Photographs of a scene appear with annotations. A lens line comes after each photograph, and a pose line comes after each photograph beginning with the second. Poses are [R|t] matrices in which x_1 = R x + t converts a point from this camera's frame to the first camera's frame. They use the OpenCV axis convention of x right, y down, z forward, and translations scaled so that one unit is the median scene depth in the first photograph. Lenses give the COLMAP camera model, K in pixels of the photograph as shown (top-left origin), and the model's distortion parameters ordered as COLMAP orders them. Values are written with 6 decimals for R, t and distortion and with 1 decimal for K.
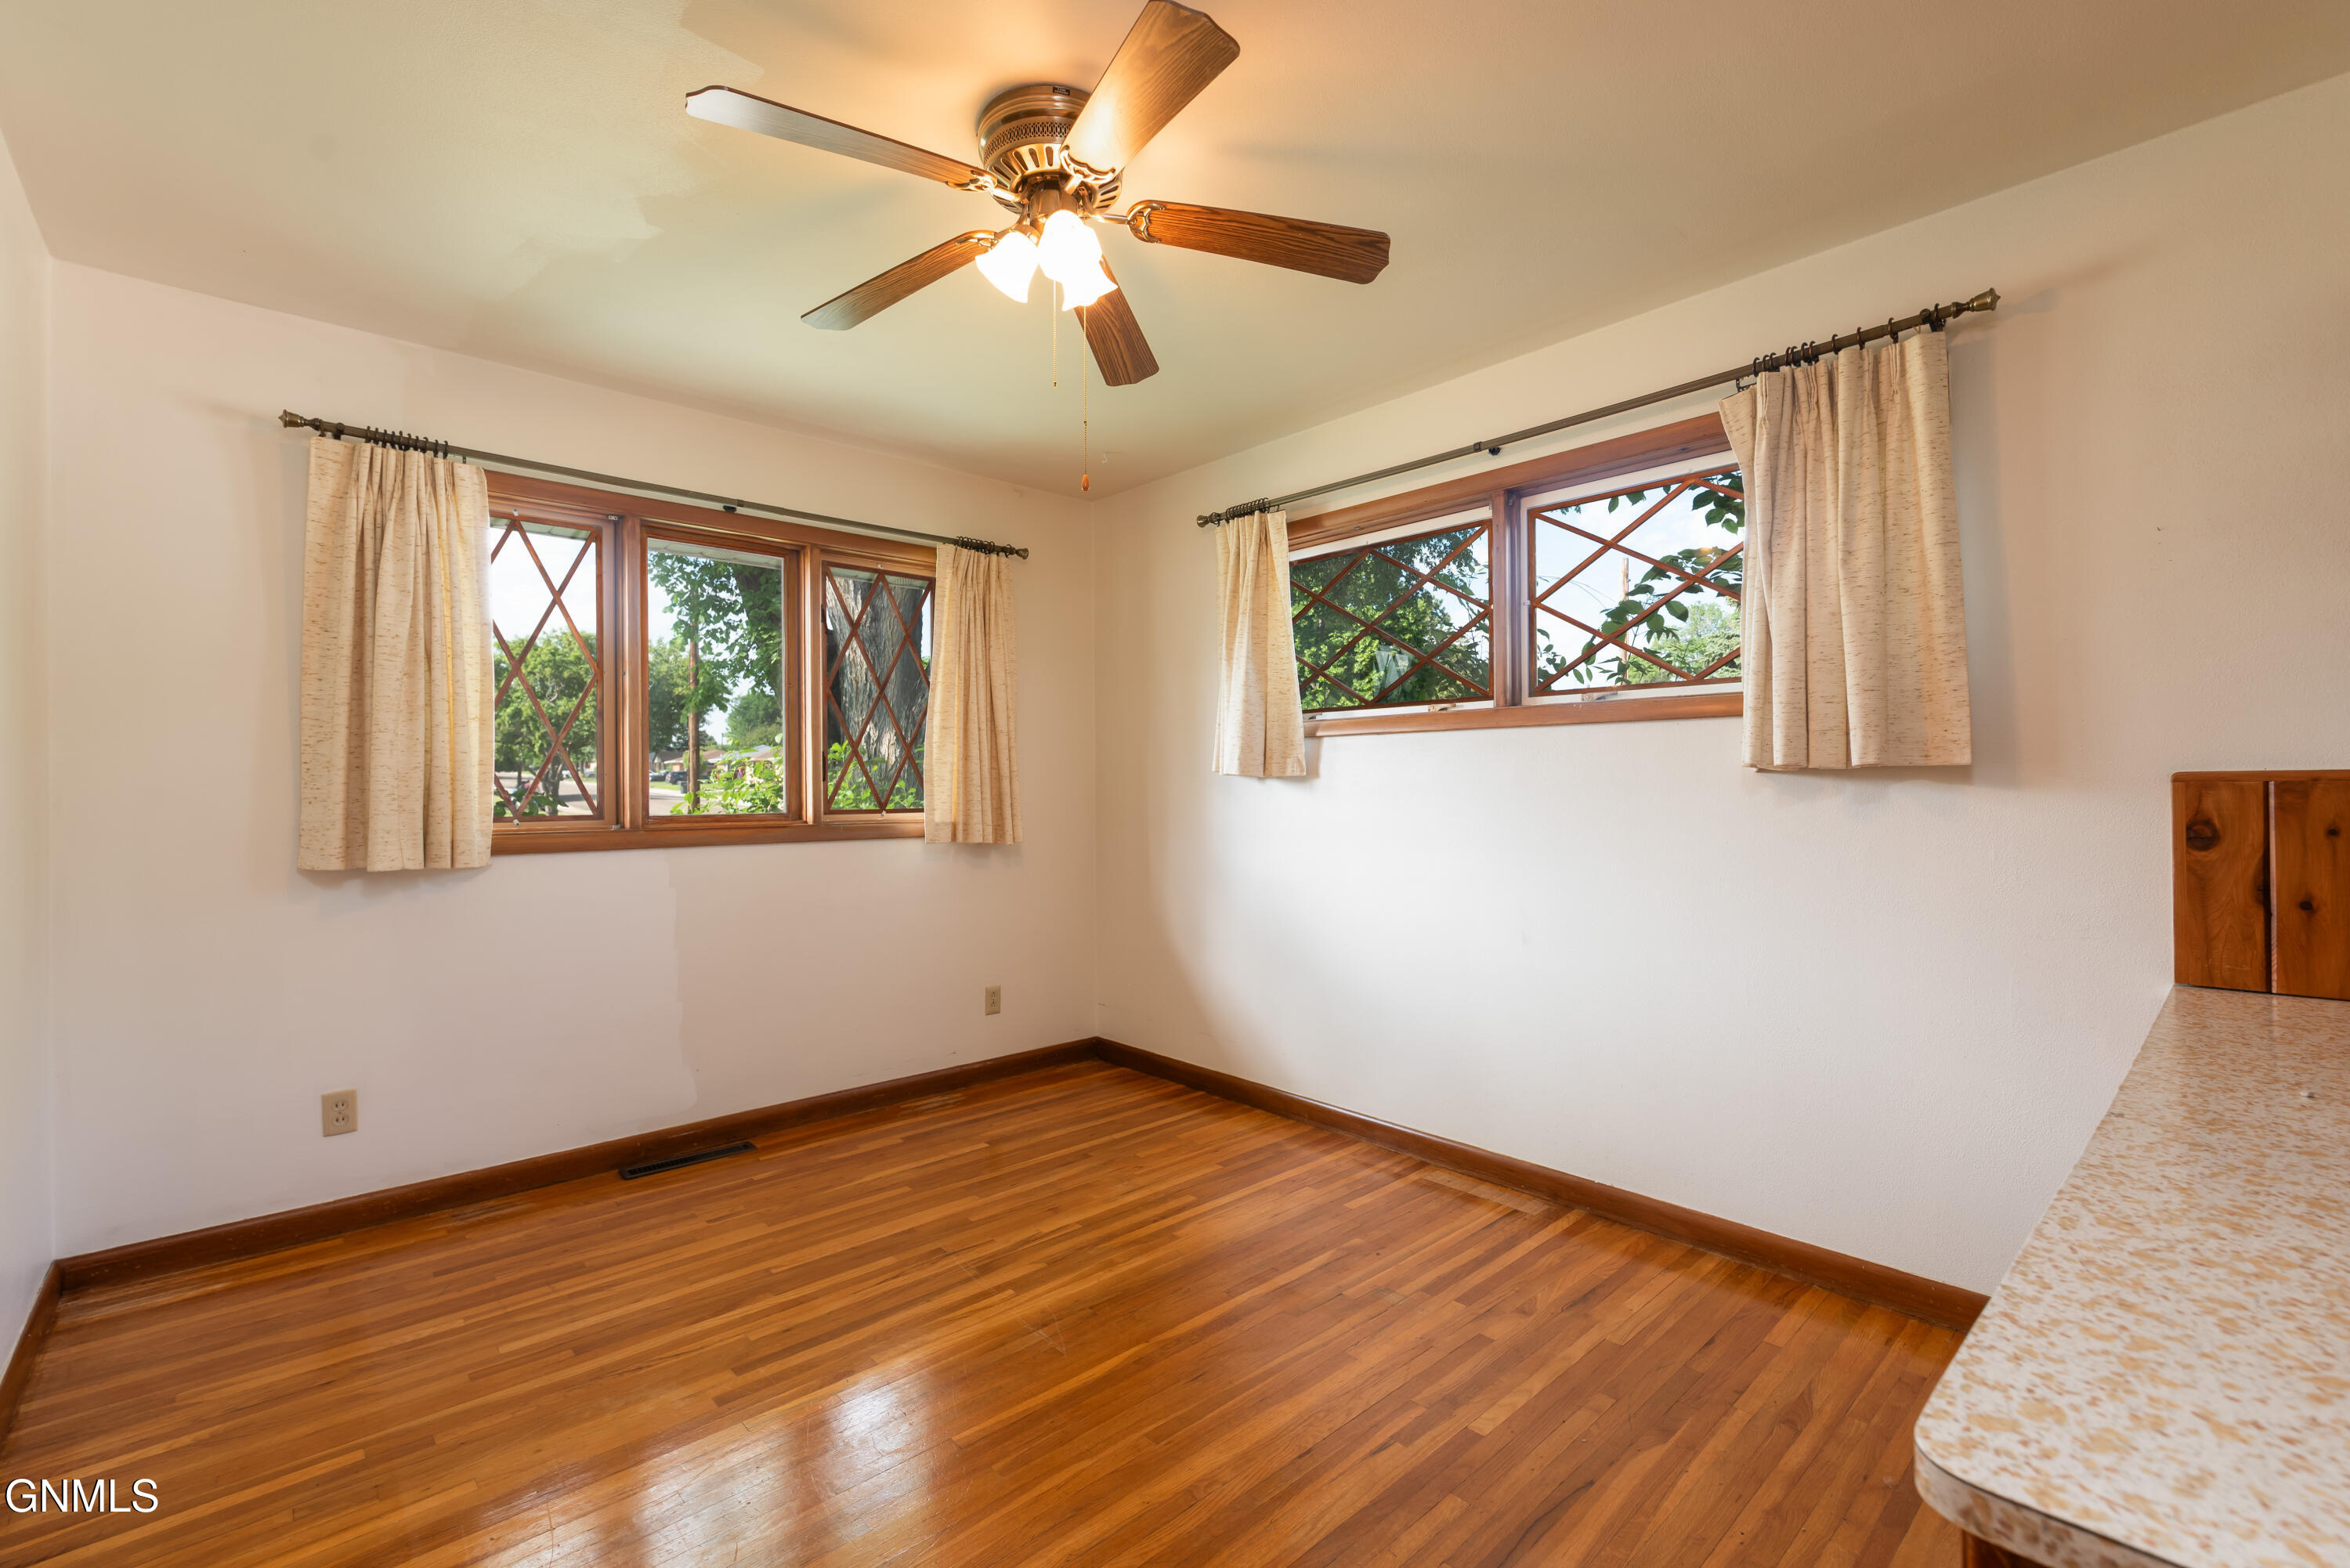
lens RADIAL K [[1007.5, 0, 1180.1], [0, 1007.5, 795.6], [0, 0, 1]] dist [-0.000878, 0.000091]
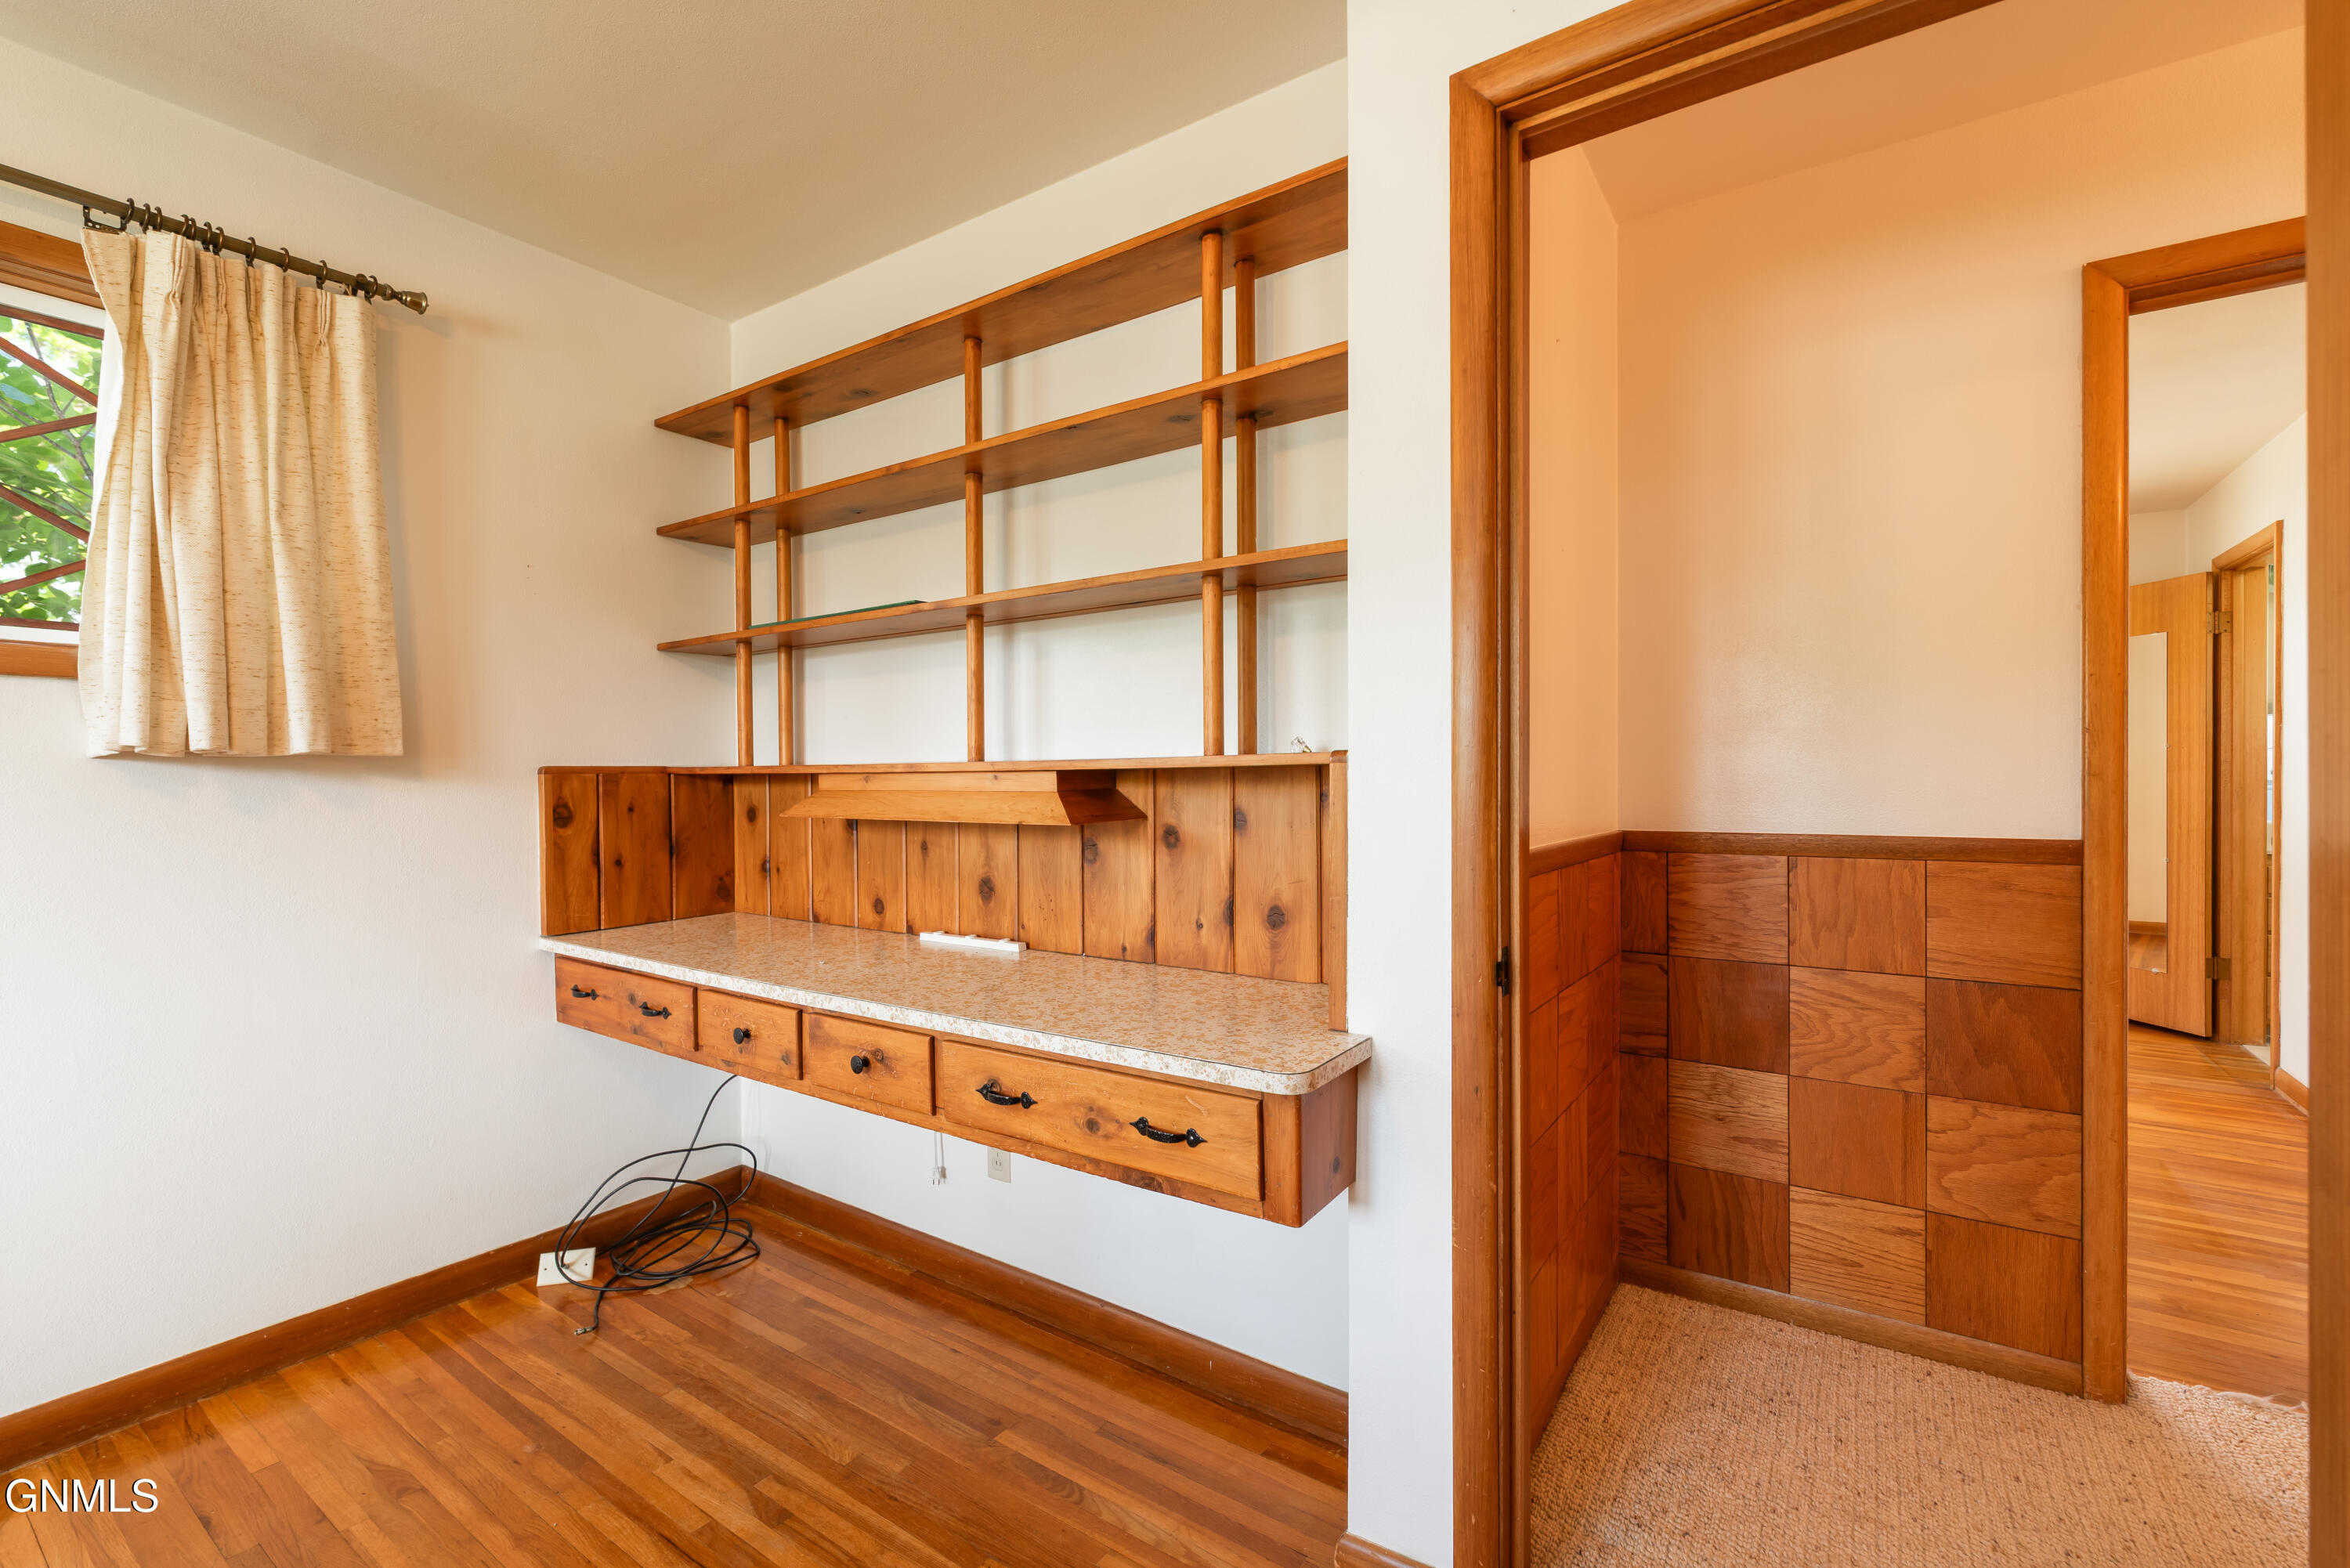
lens RADIAL K [[1007.5, 0, 1180.1], [0, 1007.5, 795.6], [0, 0, 1]] dist [-0.000878, 0.000091]
pose [[-0.220447, -0.013497, 0.975306, -0.361631], [0.013166, 0.999772, 0.016811, 0.002432], [-0.975310, 0.016547, -0.220219, 0.463859]]
